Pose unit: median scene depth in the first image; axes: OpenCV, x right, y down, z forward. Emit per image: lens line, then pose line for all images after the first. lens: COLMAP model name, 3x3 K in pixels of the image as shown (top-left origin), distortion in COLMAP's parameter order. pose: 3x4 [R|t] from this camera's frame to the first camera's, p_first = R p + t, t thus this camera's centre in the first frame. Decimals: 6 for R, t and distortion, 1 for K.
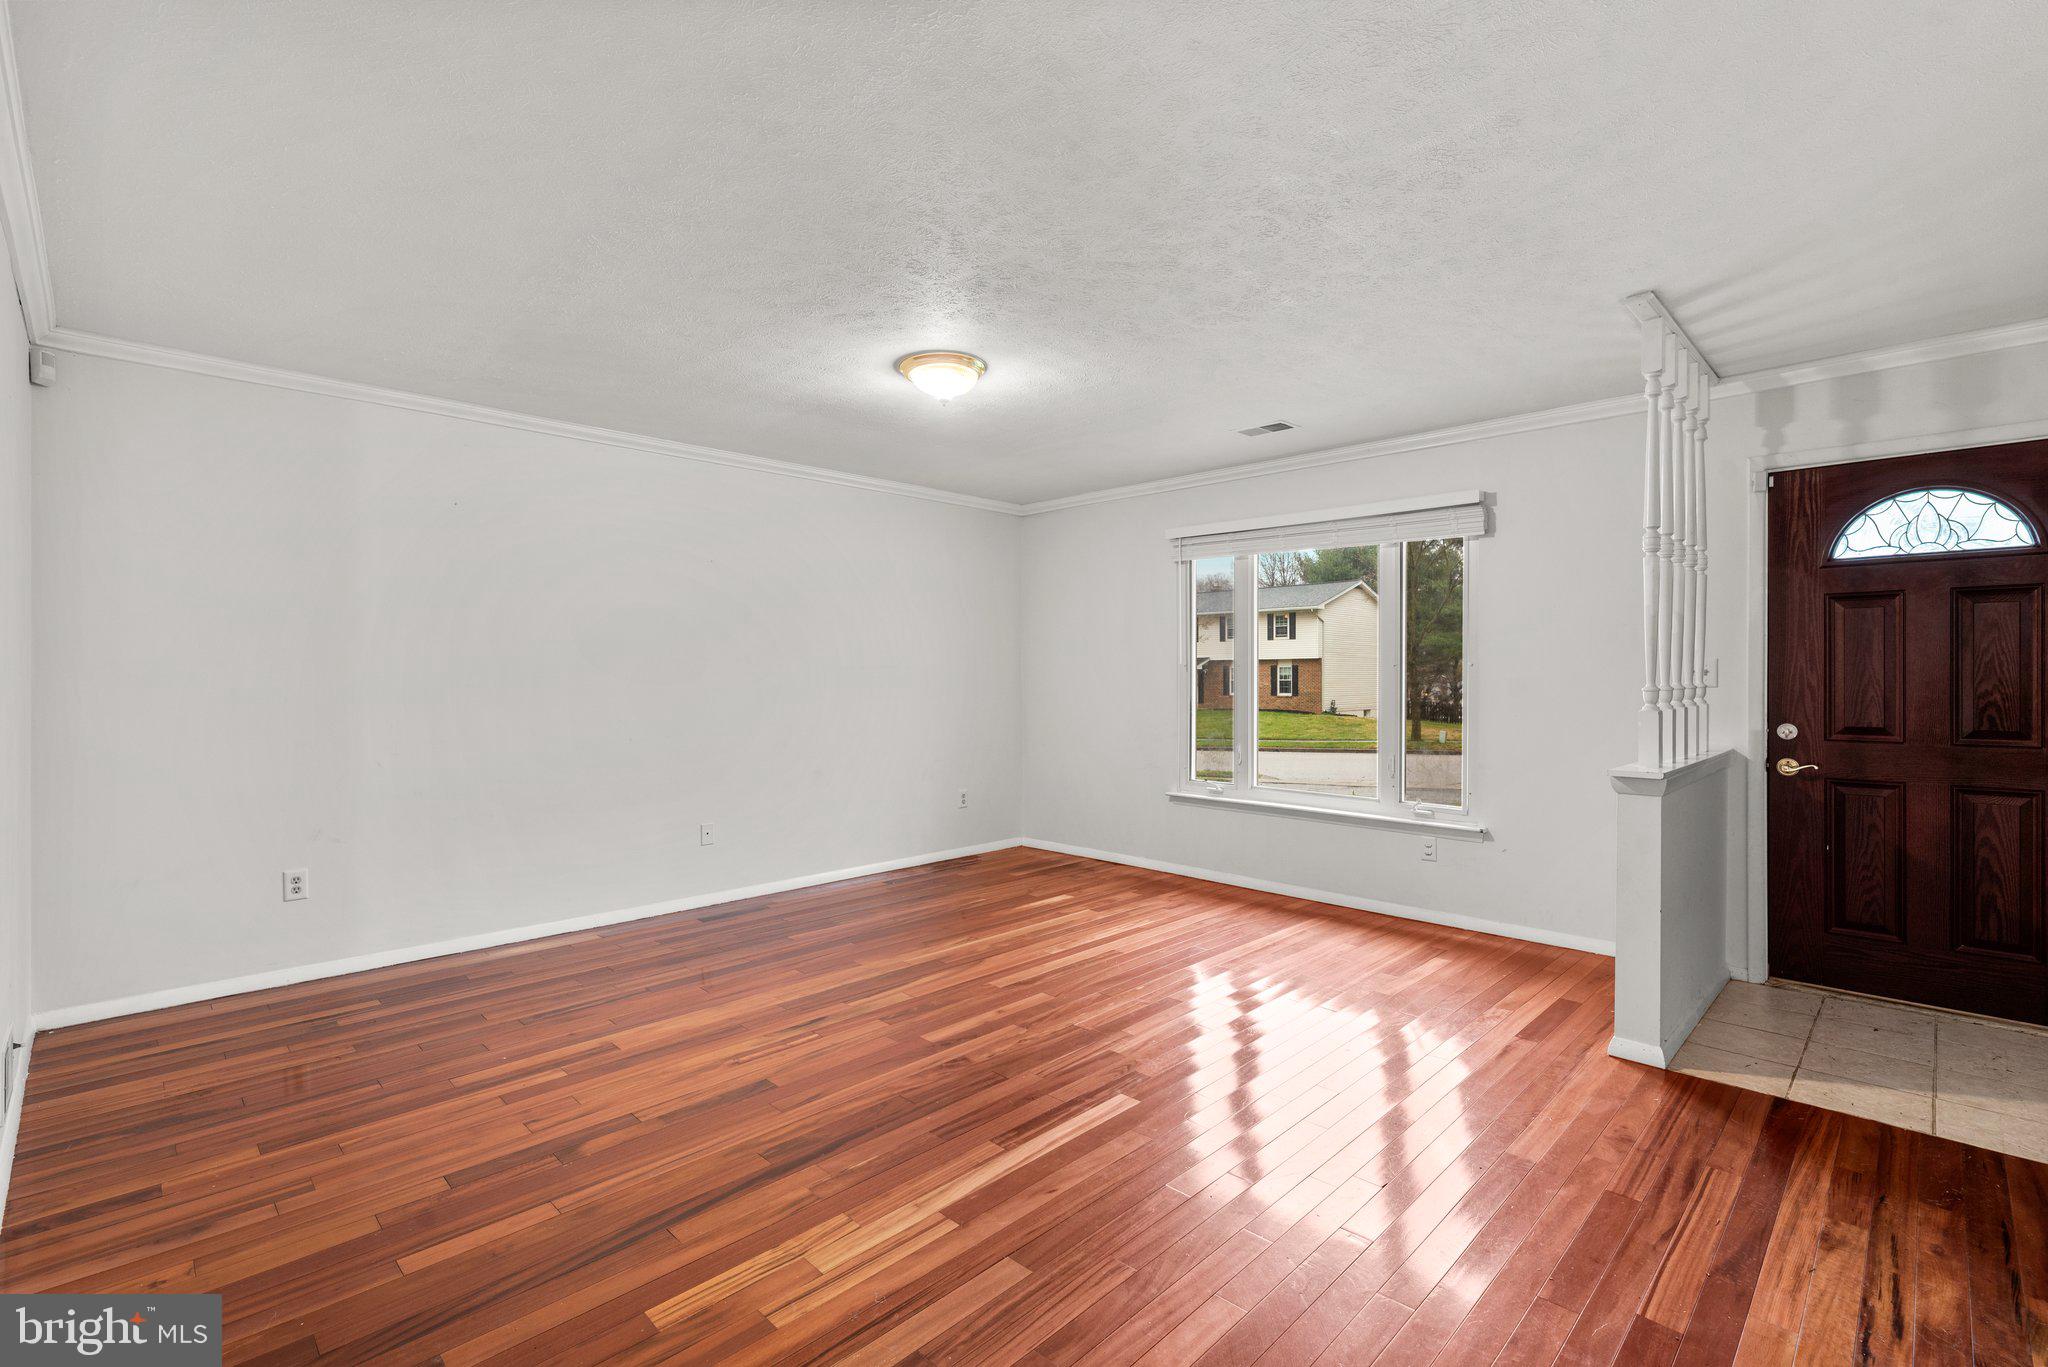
lens RADIAL K [[913.7, 0, 1024.0], [0, 913.7, 683.5], [0, 0, 1]] dist [0.002567, -0.000115]
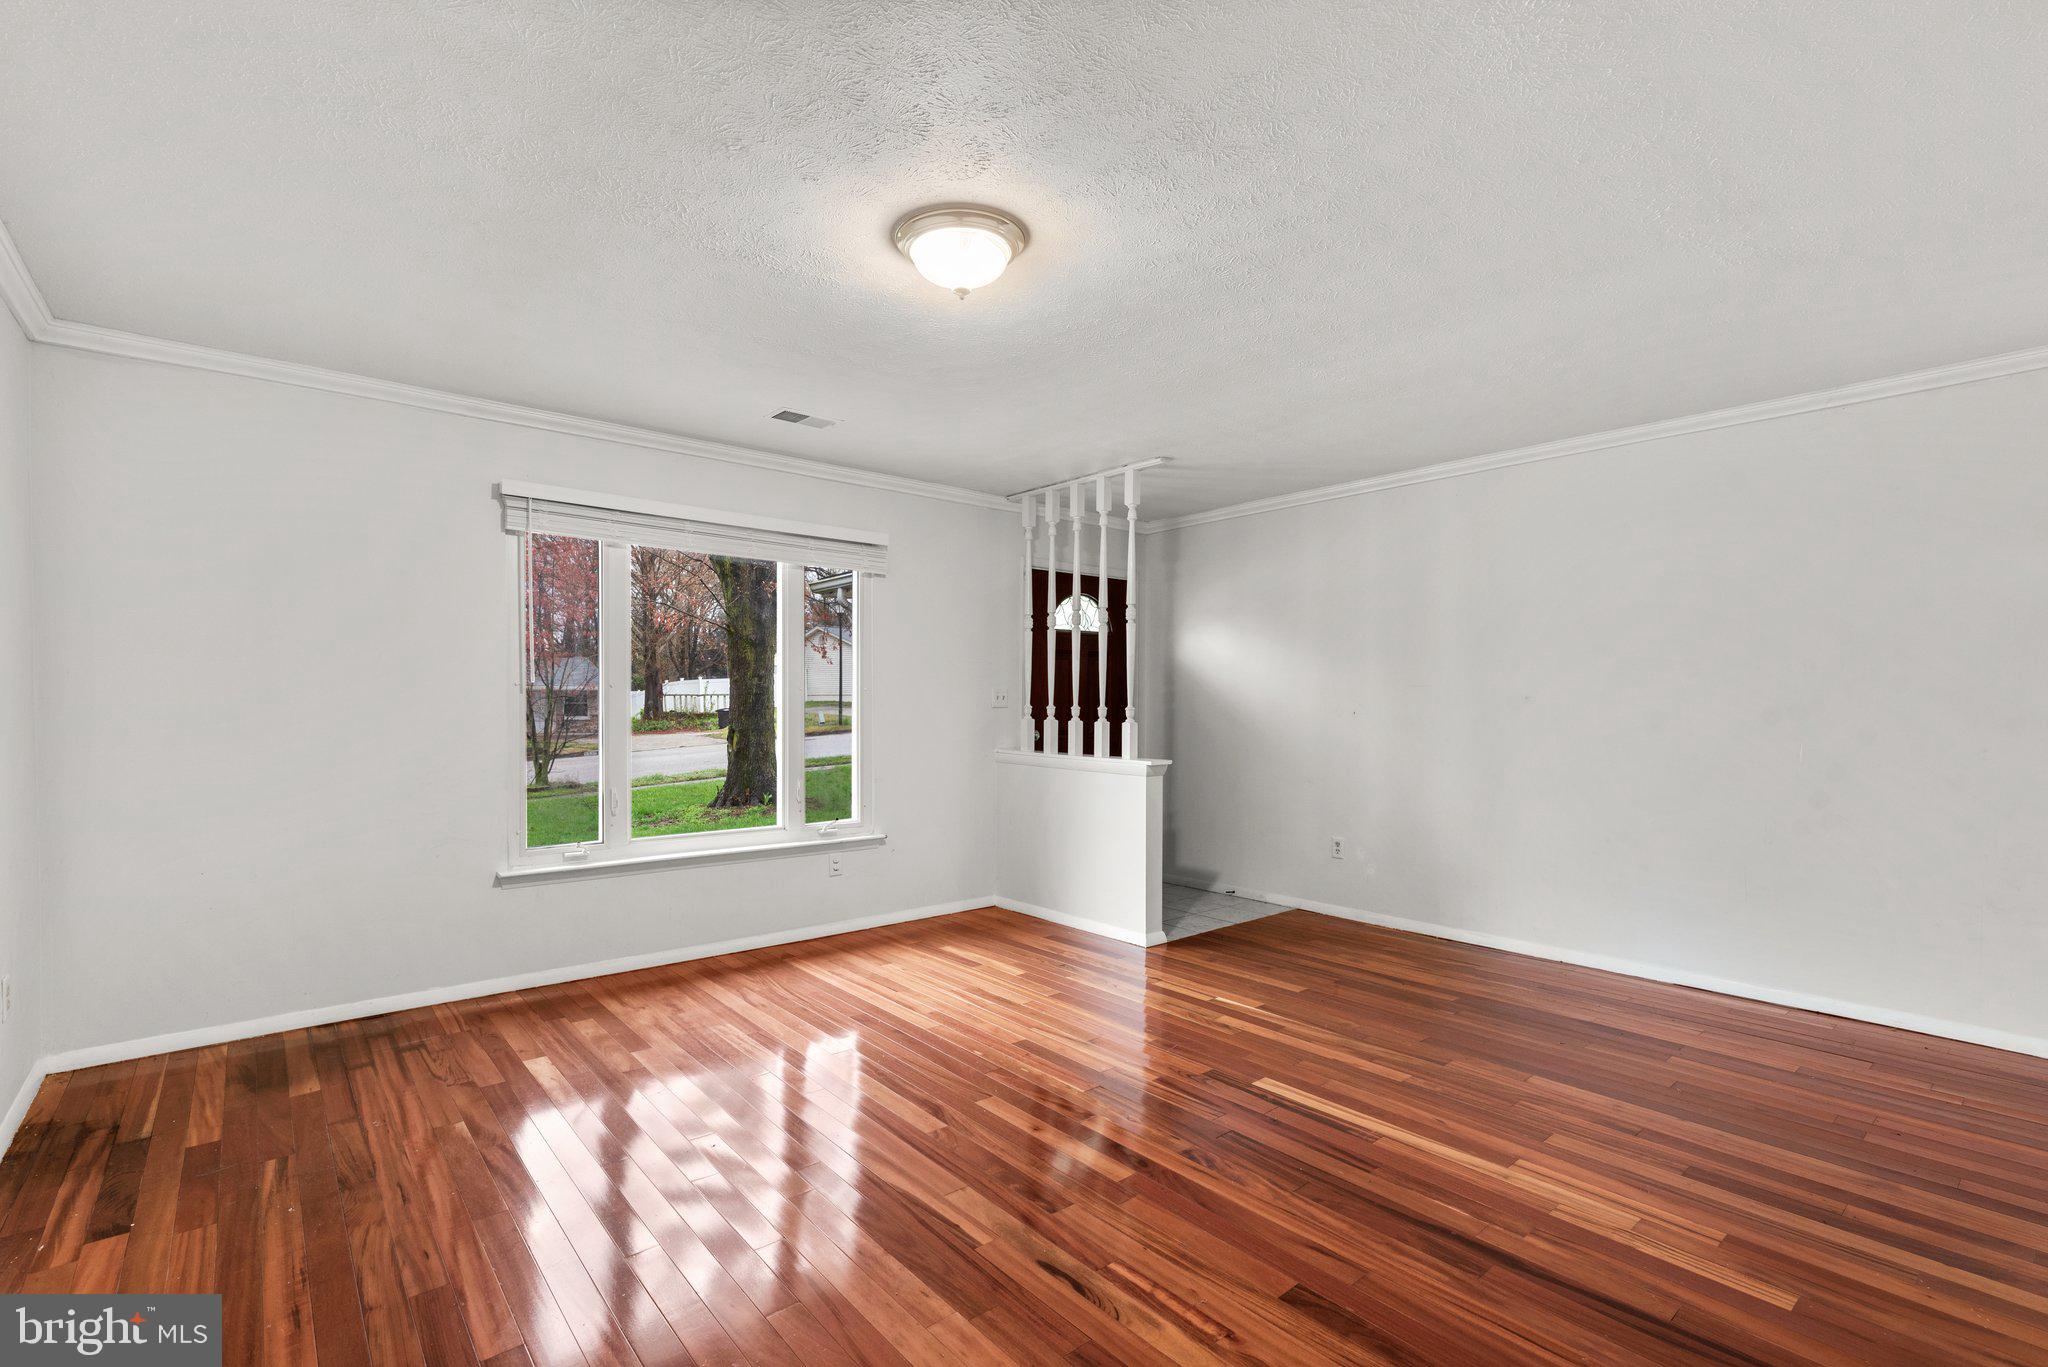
lens RADIAL K [[930.1, 0, 1021.5], [0, 930.1, 725.3], [0, 0, 1]] dist [-0.001504, -0.000269]
pose [[0.089687, -0.025448, 0.995645, -0.823689], [0.007412, 0.999663, 0.024883, -0.006046], [-0.995942, 0.005148, 0.089845, 0.954657]]
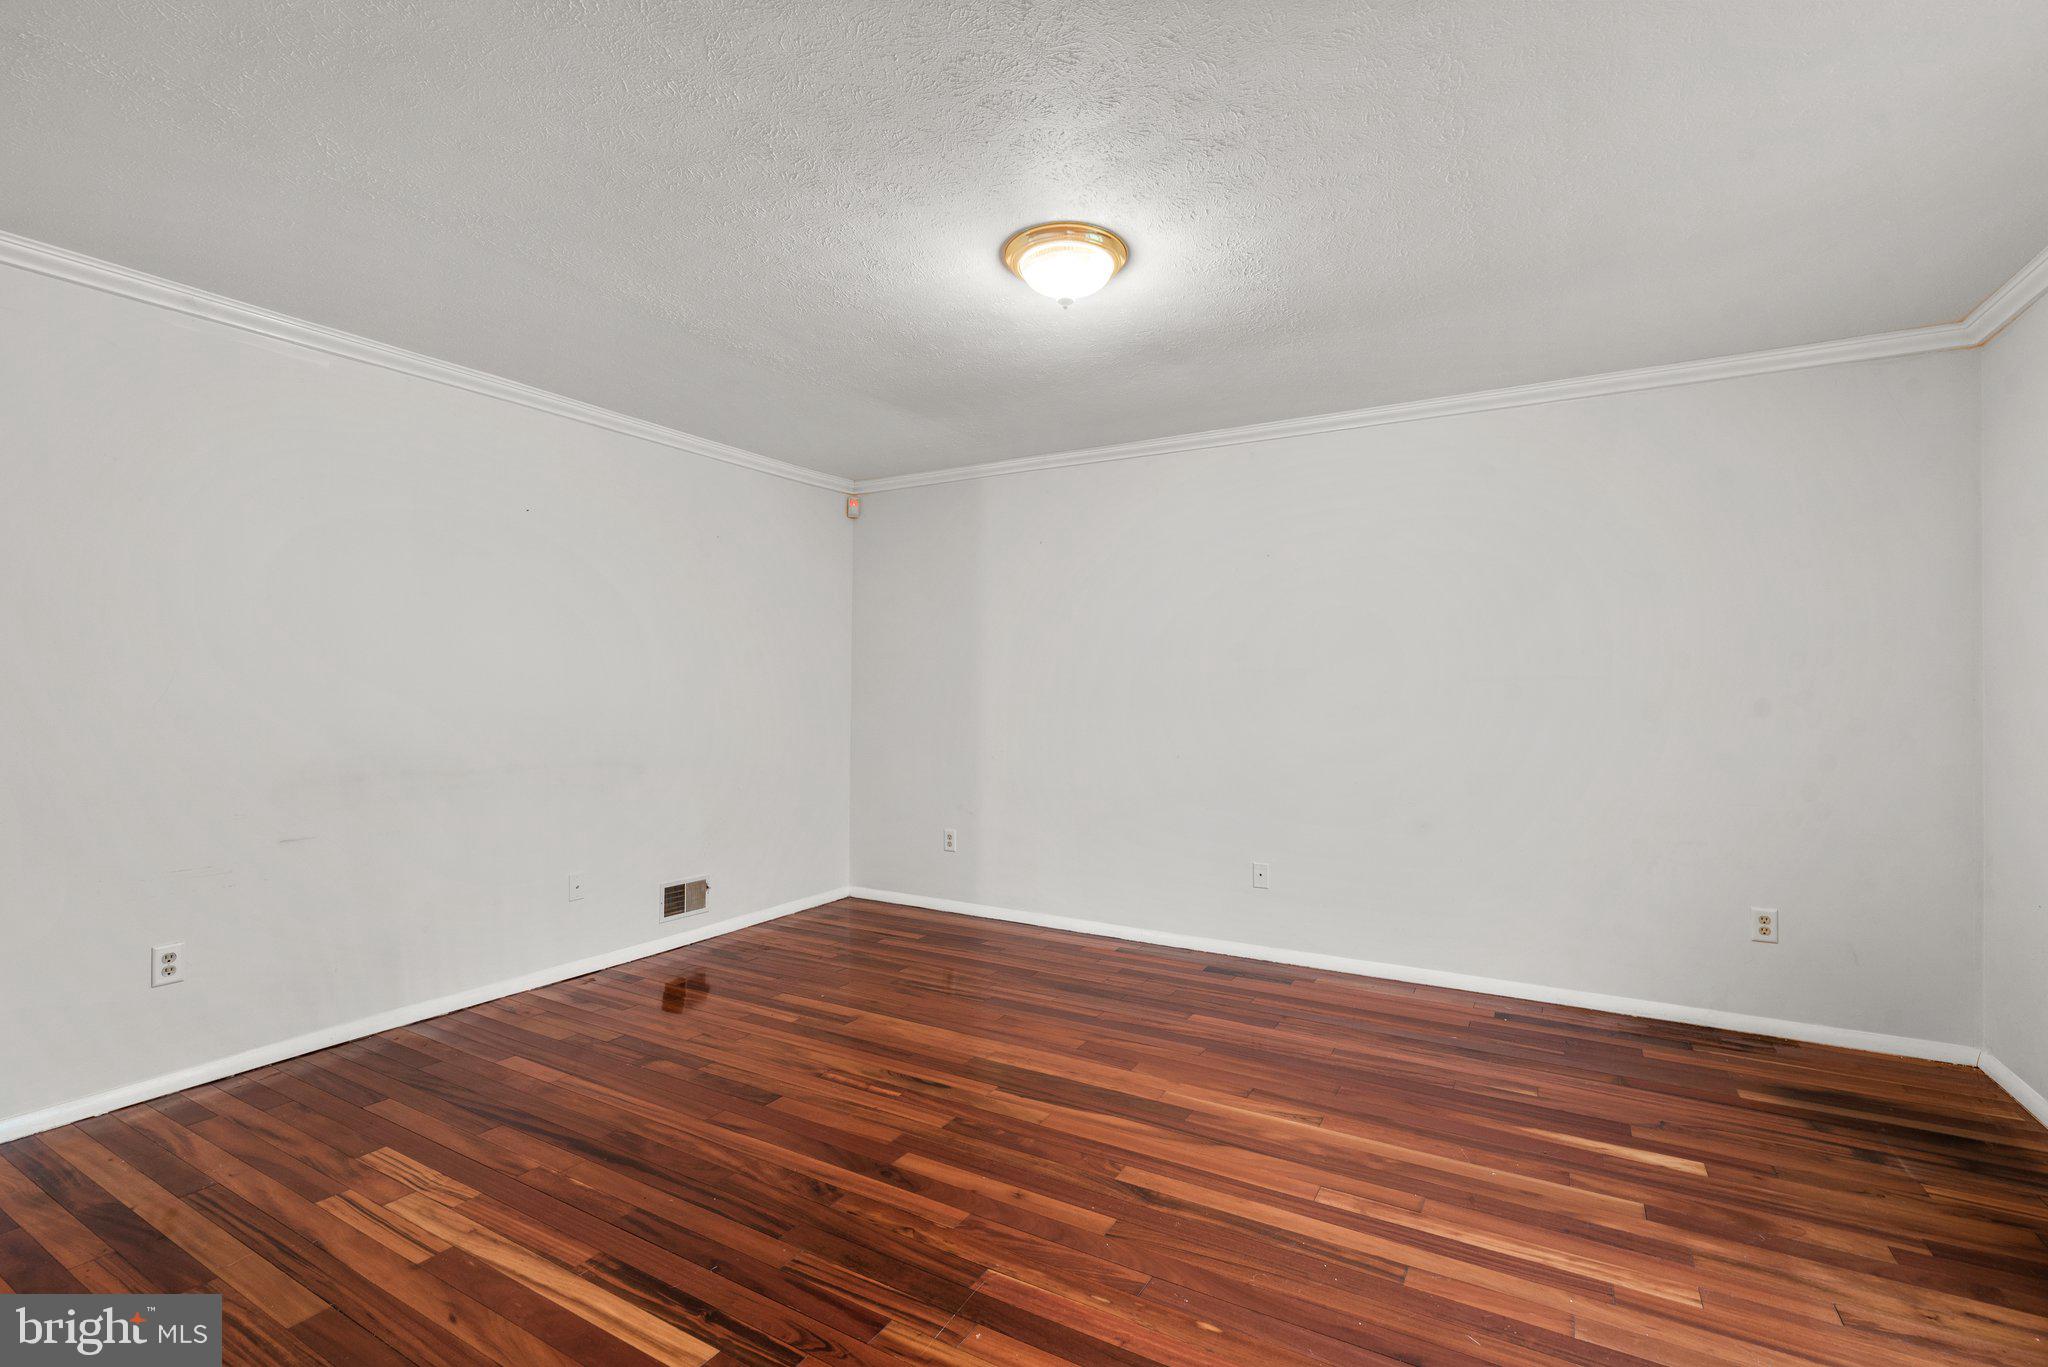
lens RADIAL K [[912.9, 0, 1024.0], [0, 912.9, 683.5], [0, 0, 1]] dist [-0.000463, -0.000409]
pose [[0.257007, -0.004323, -0.966400, 0.626243], [-0.013643, 0.999874, -0.008101, -0.006509], [0.966313, 0.015267, 0.256916, 0.842710]]
